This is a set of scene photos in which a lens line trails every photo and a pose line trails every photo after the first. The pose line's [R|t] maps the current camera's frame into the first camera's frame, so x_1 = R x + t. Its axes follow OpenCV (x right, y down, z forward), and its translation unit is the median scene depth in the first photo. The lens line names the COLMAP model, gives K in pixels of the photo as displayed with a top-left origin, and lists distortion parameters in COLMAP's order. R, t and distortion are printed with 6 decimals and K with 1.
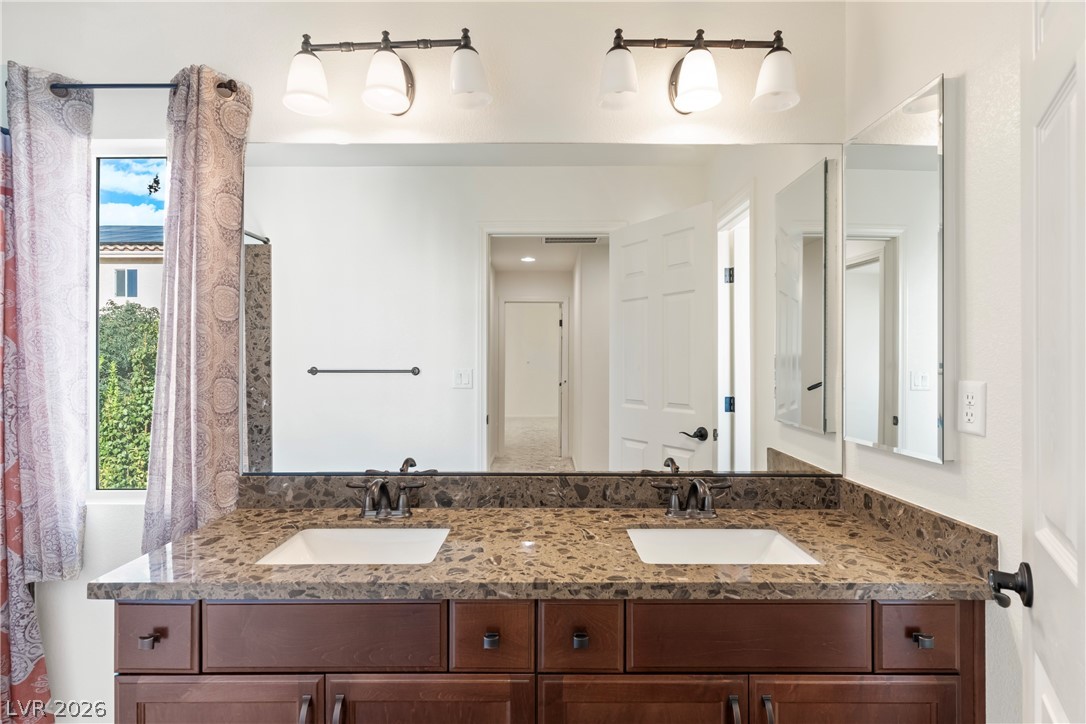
lens RADIAL K [[540.8, 0, 543.4], [0, 540.8, 362.1], [0, 0, 1]] dist [0.000631, 0.000017]
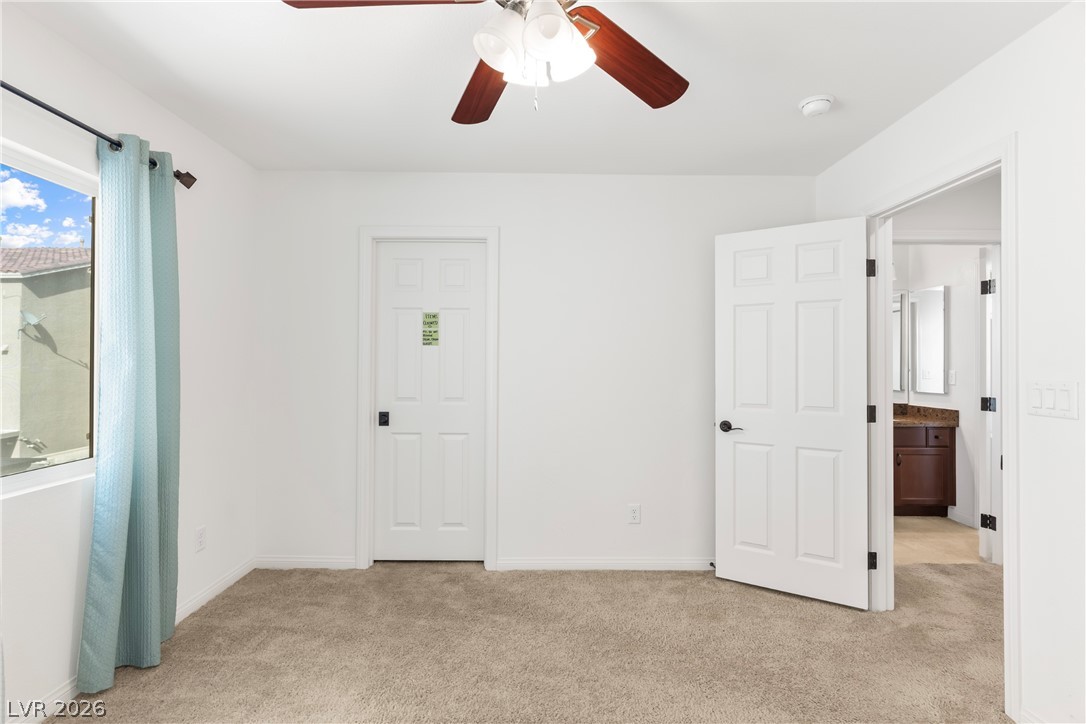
lens RADIAL K [[521.0, 0, 540.5], [0, 521.0, 360.7], [0, 0, 1]] dist [0.000806, 0.001606]
pose [[0.999977, 0.002671, -0.006282, -2.069415], [-0.002684, 0.999994, -0.002129, -0.017050], [0.006276, 0.002146, 0.999978, -2.673244]]
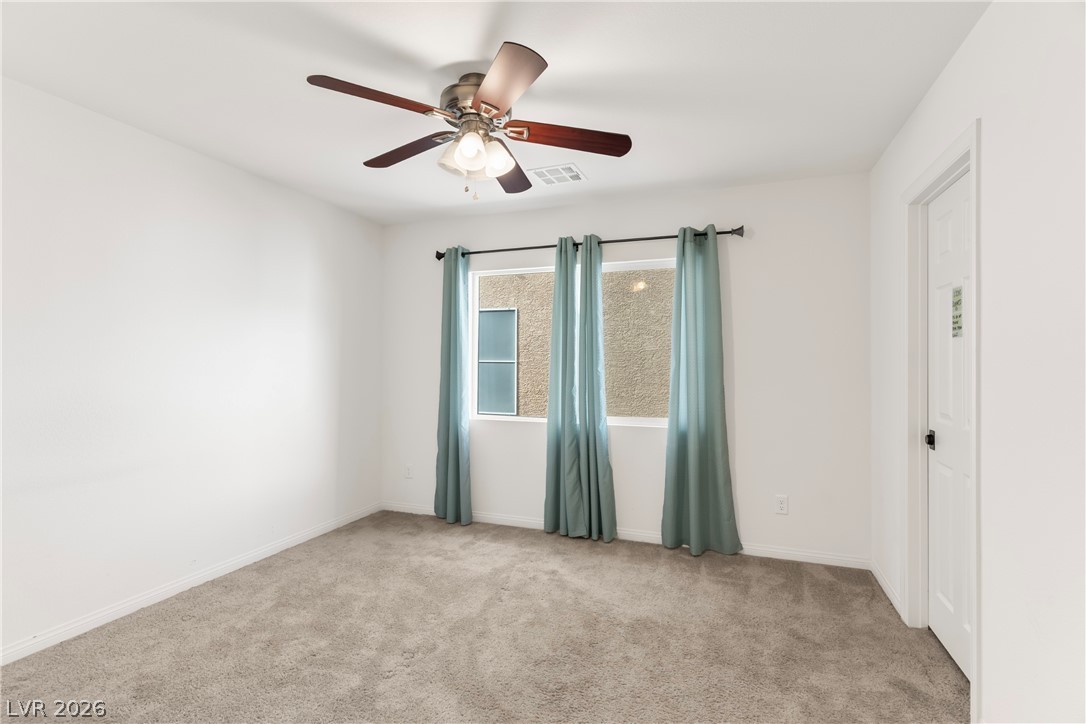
lens RADIAL K [[521.0, 0, 539.9], [0, 521.0, 353.9], [0, 0, 1]] dist [0.000806, 0.001606]
pose [[-0.366490, -0.015111, -0.930299, 2.123932], [-0.001787, 0.999878, -0.015538, -0.010667], [0.930420, -0.004032, -0.366472, 2.668362]]
